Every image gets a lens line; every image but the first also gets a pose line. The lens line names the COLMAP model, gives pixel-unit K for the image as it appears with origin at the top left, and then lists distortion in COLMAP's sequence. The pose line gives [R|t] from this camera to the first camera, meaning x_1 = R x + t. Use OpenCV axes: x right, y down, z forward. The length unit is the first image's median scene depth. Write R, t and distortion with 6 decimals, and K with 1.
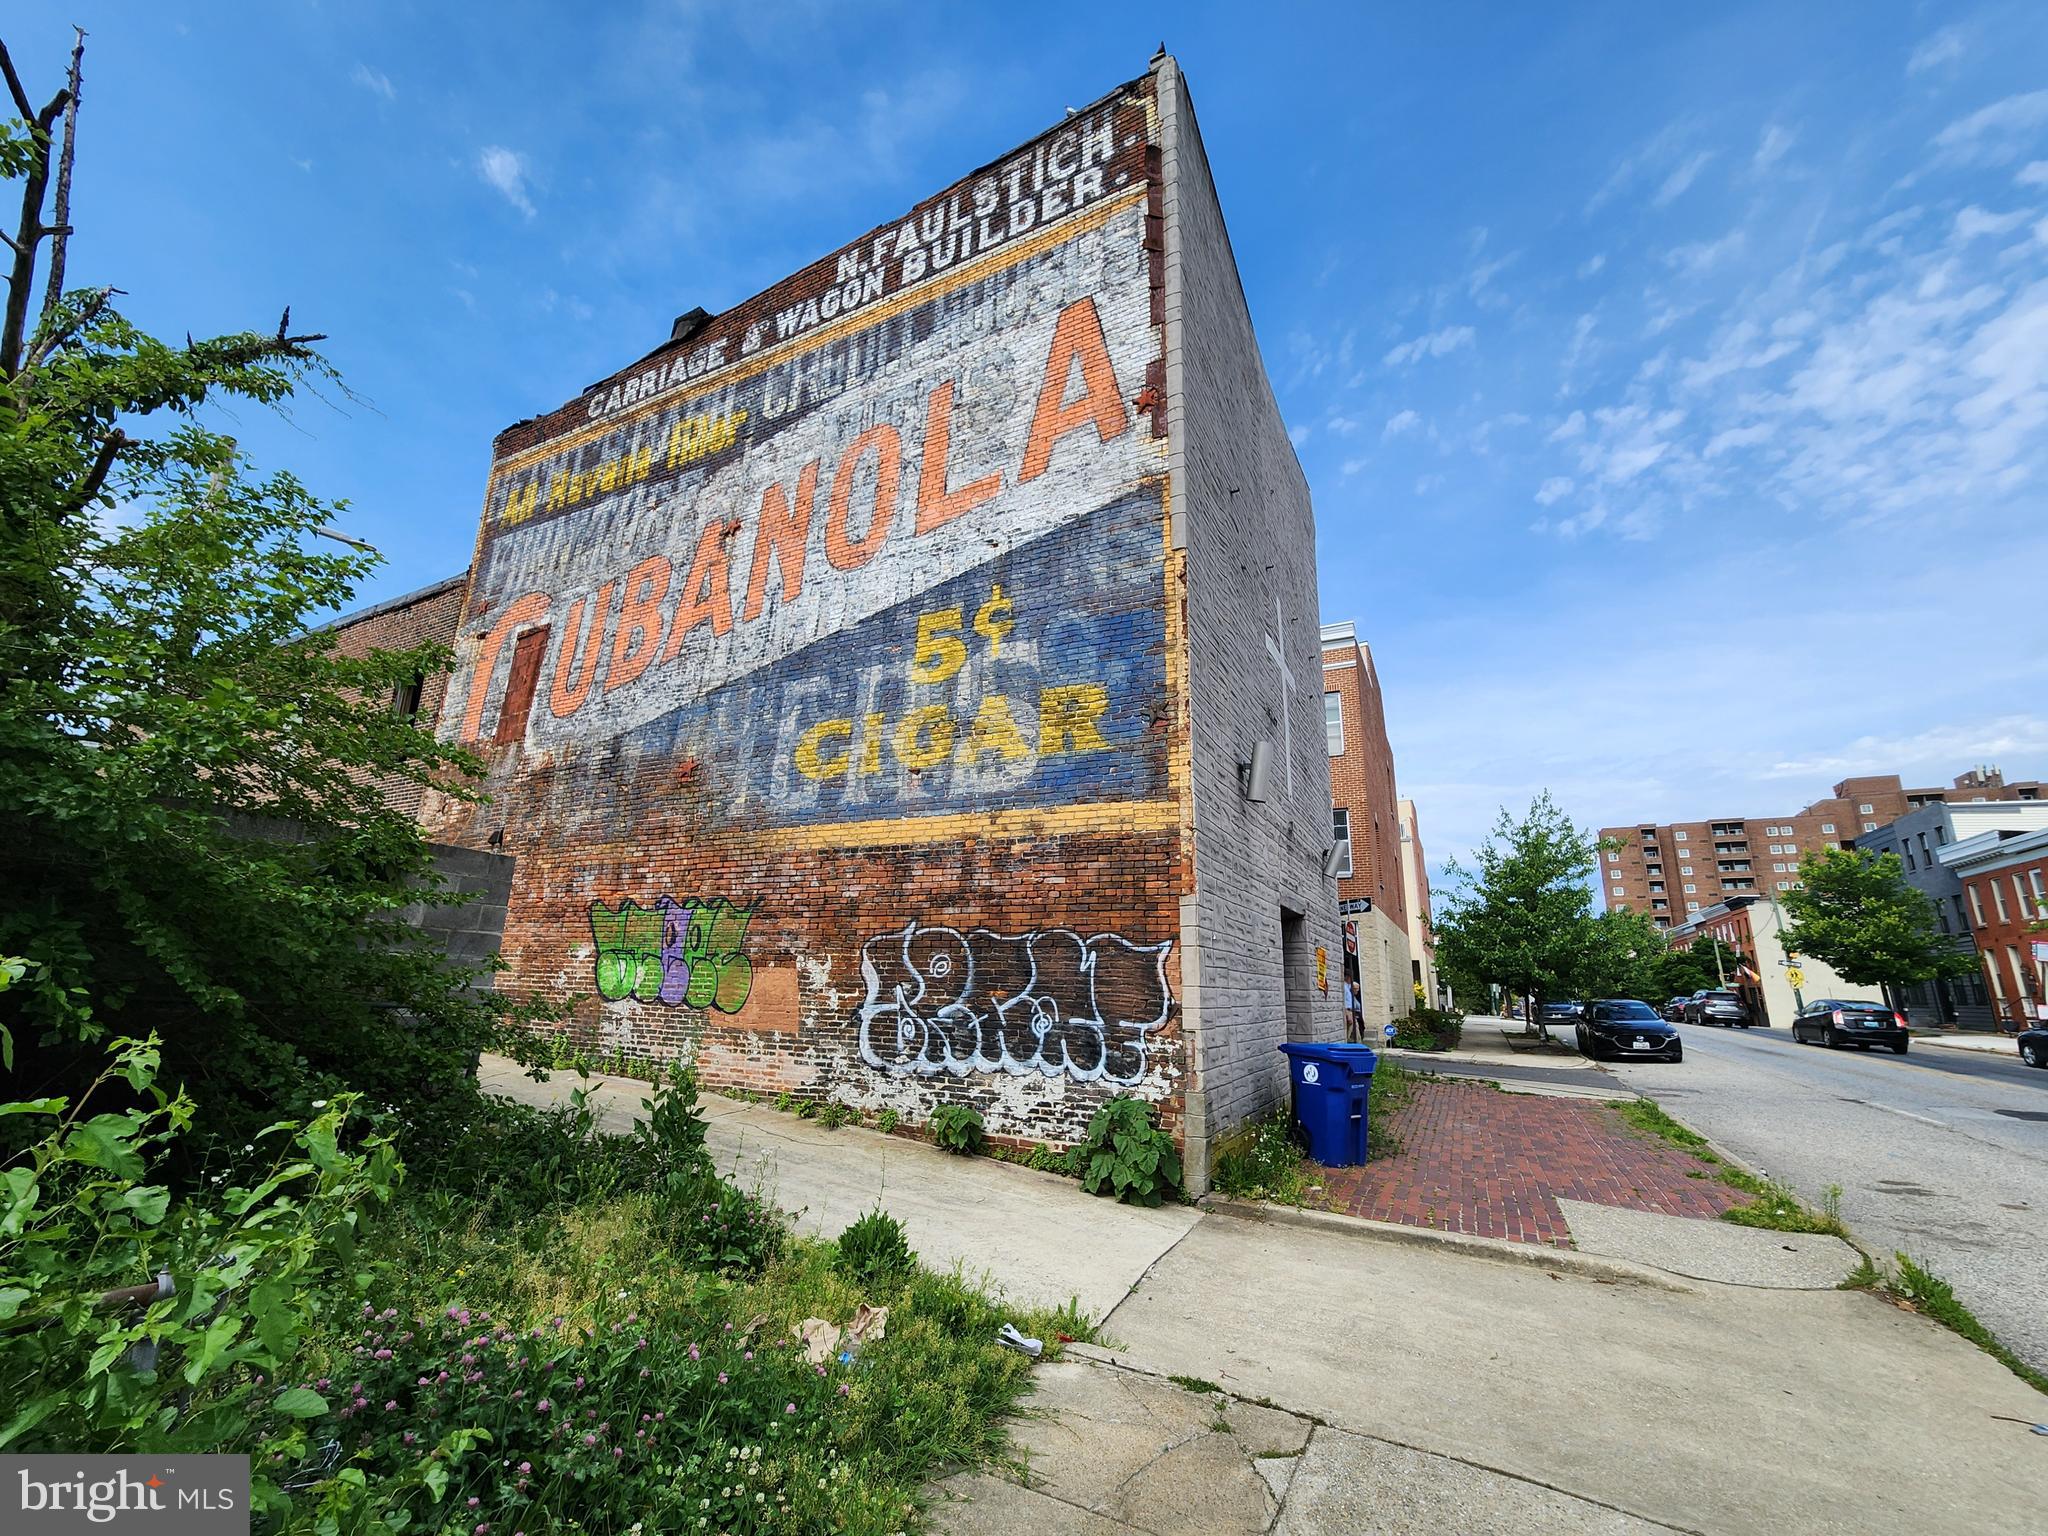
lens RADIAL K [[834.0, 0, 1040.8], [0, 834.0, 777.7], [0, 0, 1]] dist [-0.001401, 0.000485]
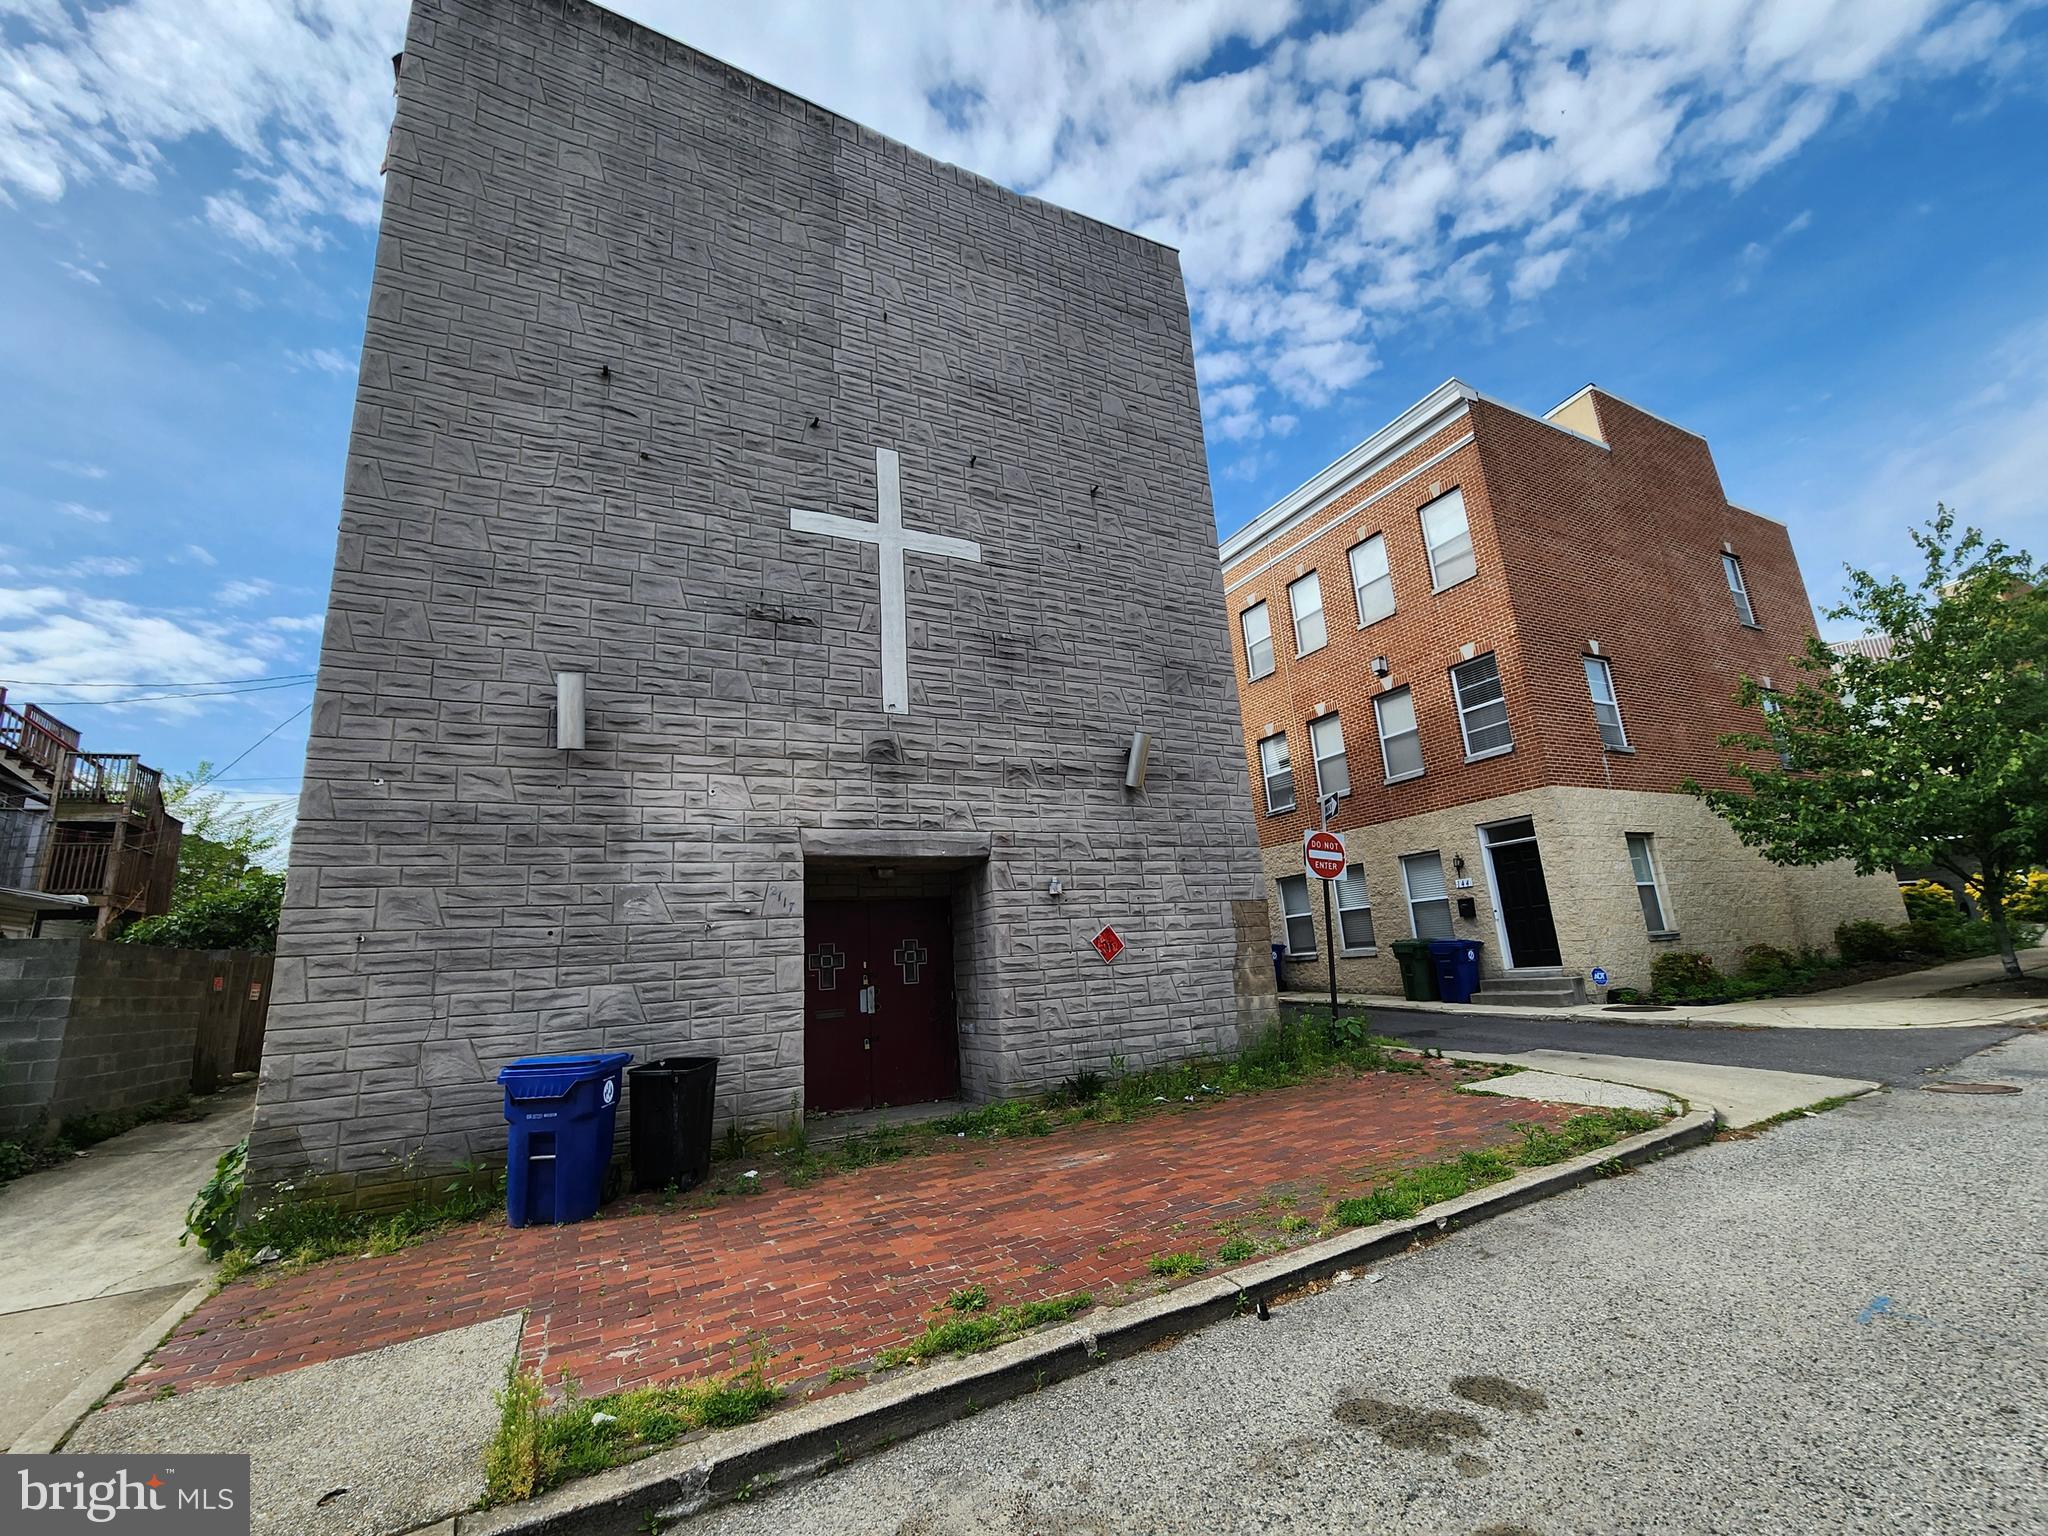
lens RADIAL K [[839.6, 0, 1024.9], [0, 839.6, 772.7], [0, 0, 1]] dist [-0.000664, 0.000498]
pose [[0.814119, -0.211943, -0.540638, 1.028842], [0.228174, 0.972886, -0.037798, 0.177569], [0.533991, -0.092587, 0.840406, 0.557827]]
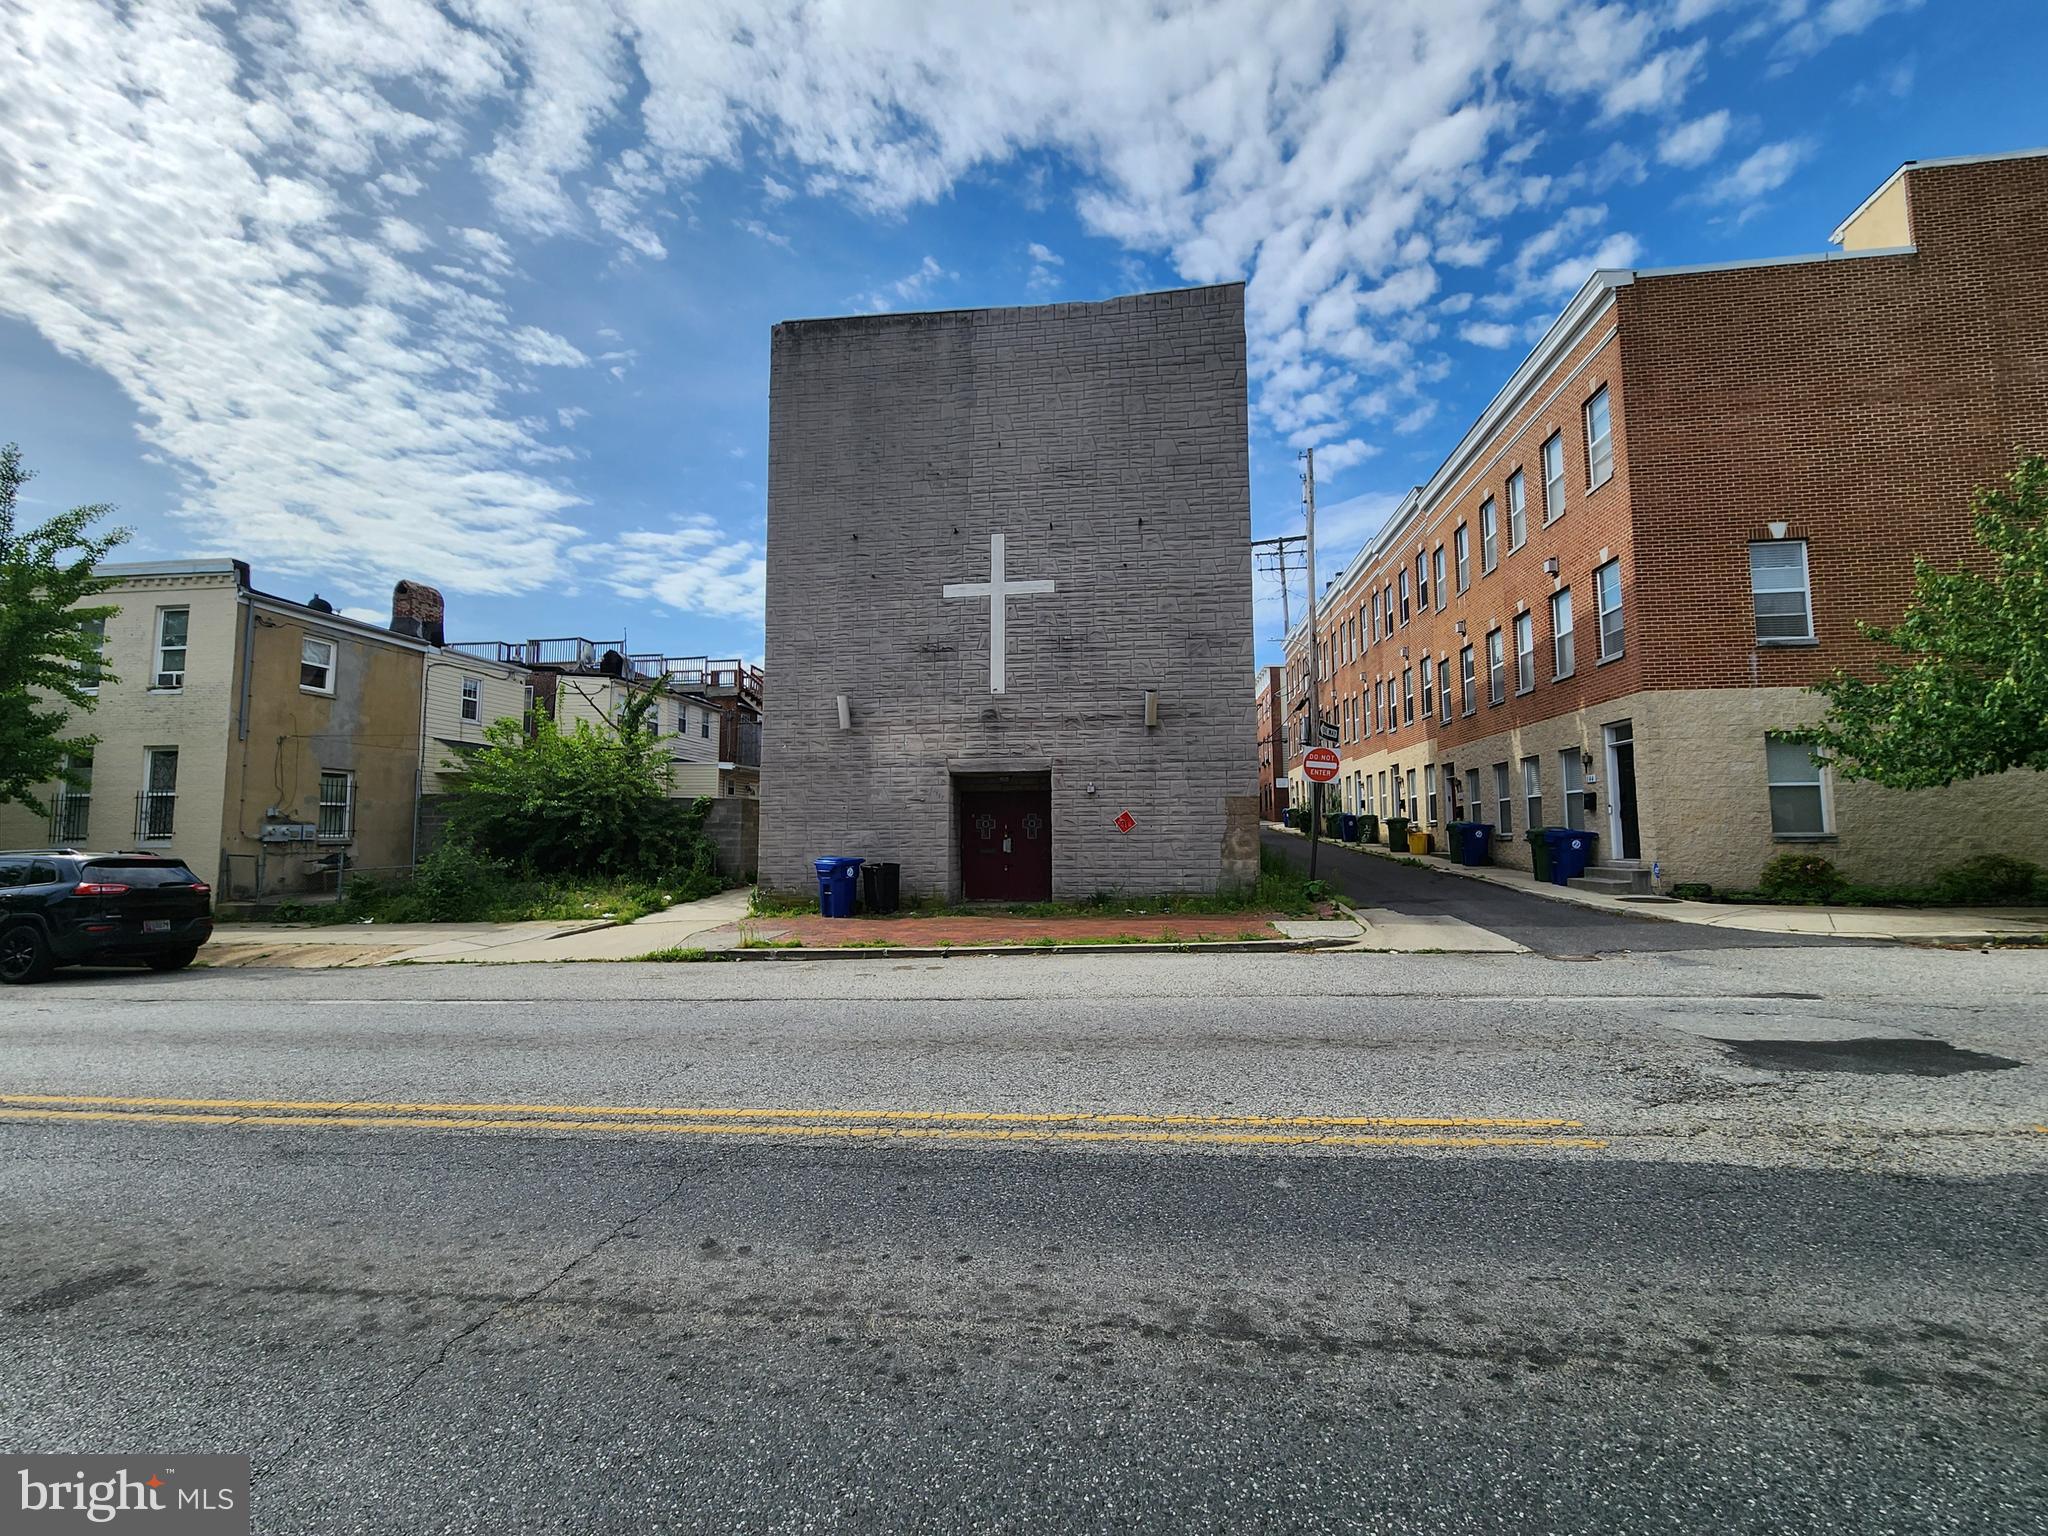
lens RADIAL K [[854.3, 0, 1037.2], [0, 854.3, 768.9], [0, 0, 1]] dist [-0.002721, 0.000044]
pose [[0.338547, -0.105857, -0.934976, 2.107176], [0.248471, 0.968440, -0.019676, 0.251133], [0.907551, -0.225653, 0.354165, 0.701845]]
